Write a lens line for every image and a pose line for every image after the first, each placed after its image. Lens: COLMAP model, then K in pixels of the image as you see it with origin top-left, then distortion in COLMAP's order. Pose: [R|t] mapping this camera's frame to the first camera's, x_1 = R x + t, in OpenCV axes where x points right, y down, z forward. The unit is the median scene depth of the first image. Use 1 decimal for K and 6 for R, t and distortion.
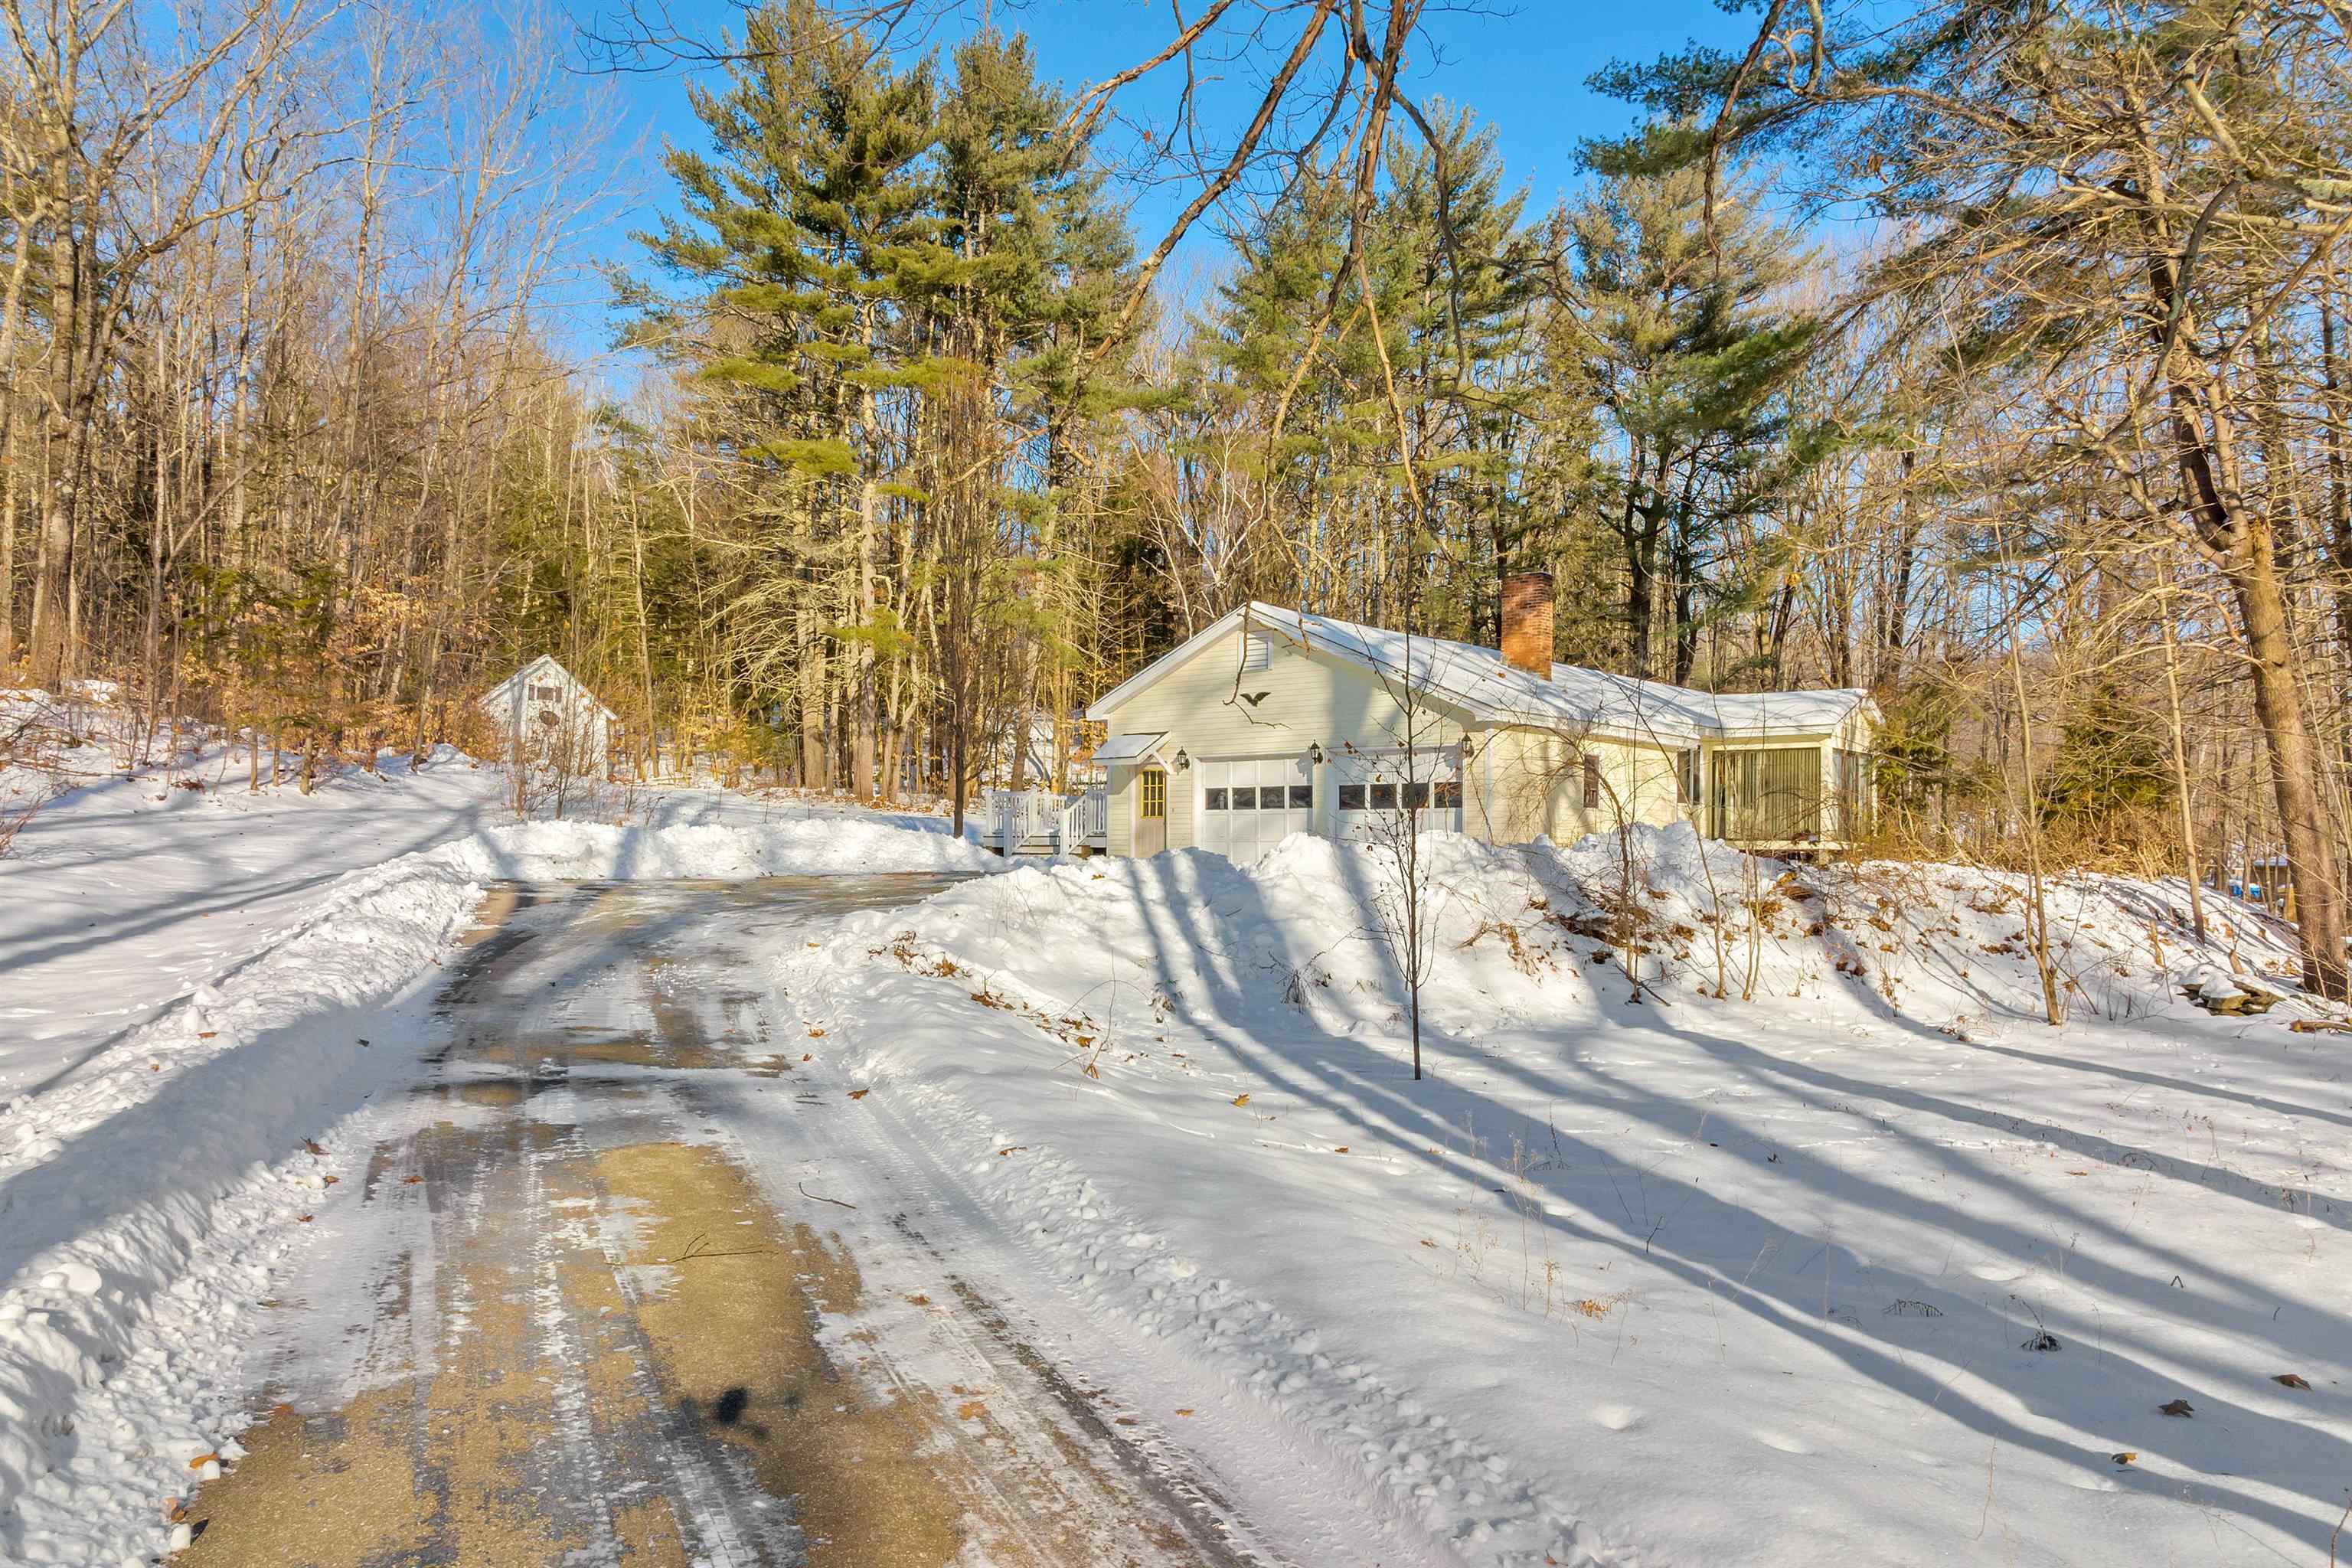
lens RADIAL K [[1687.9, 0, 1176.0], [0, 1687.9, 784.0], [0, 0, 1]] dist [-0.008630, -0.033972]
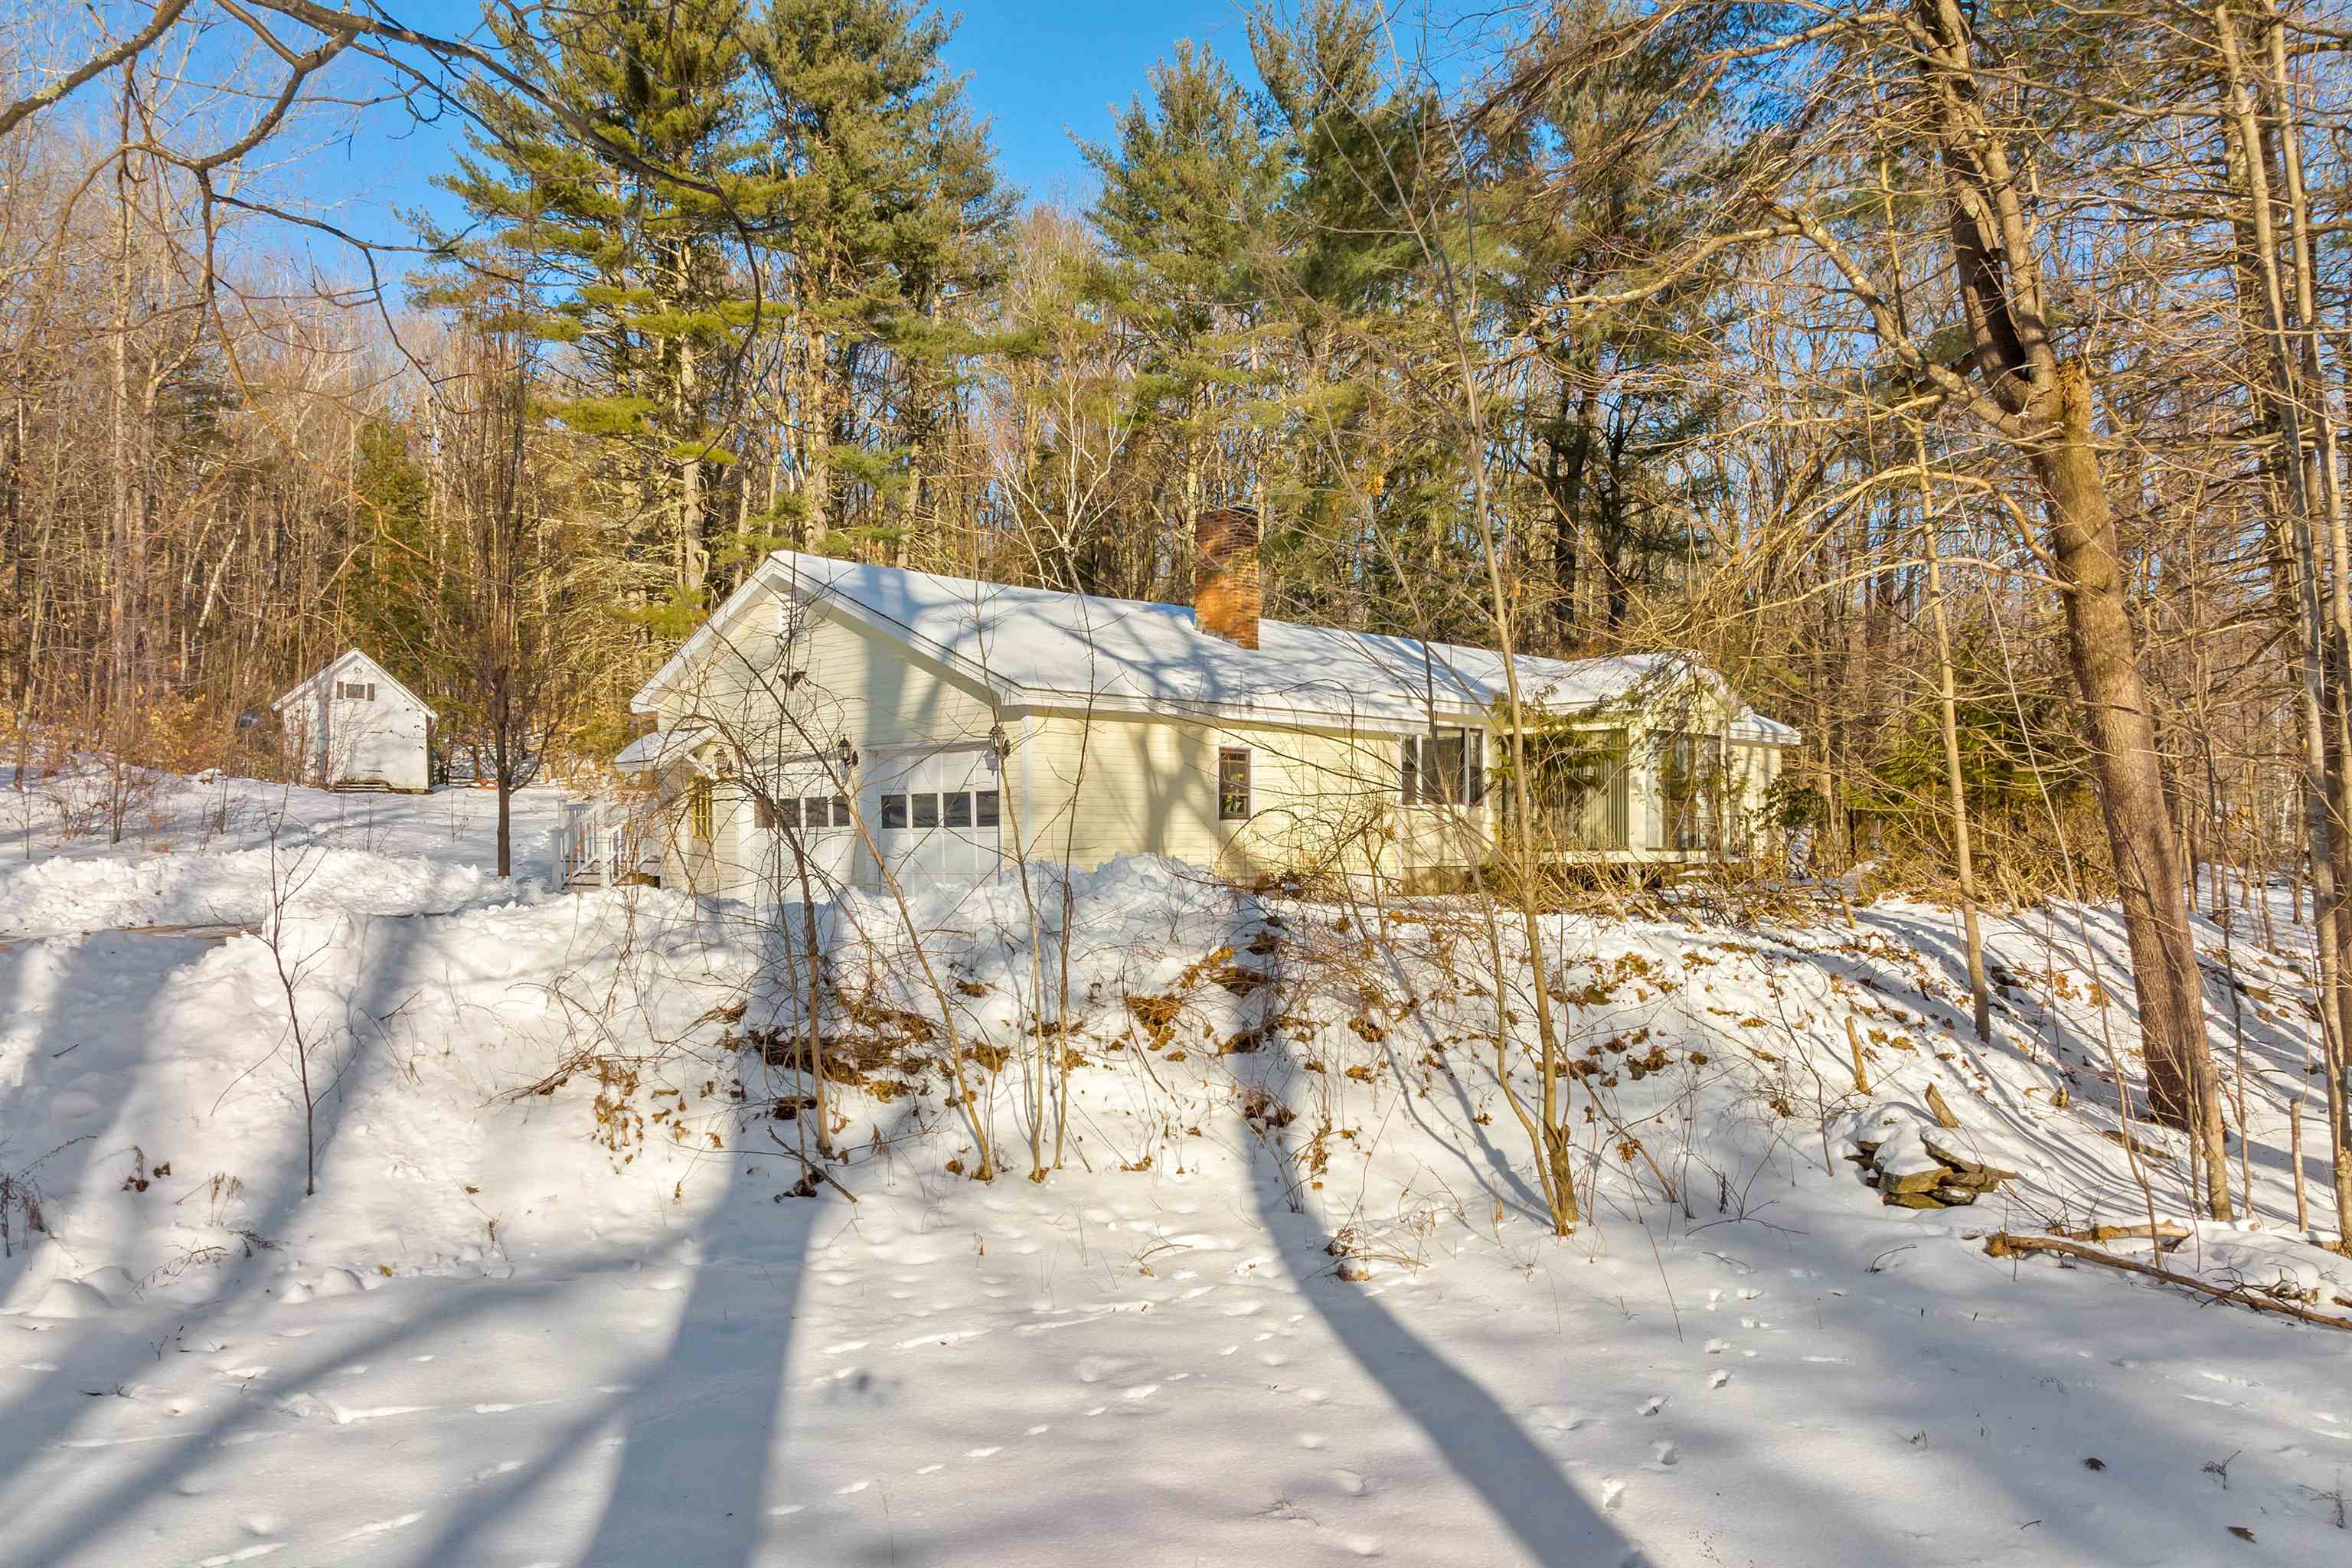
lens RADIAL K [[1687.9, 0, 1176.0], [0, 1687.9, 784.0], [0, 0, 1]] dist [-0.008630, -0.033972]
pose [[0.997686, -0.016440, -0.065971, 0.340716], [0.017013, 0.999822, 0.008134, -0.009906], [0.065826, -0.009238, 0.997788, 0.339353]]
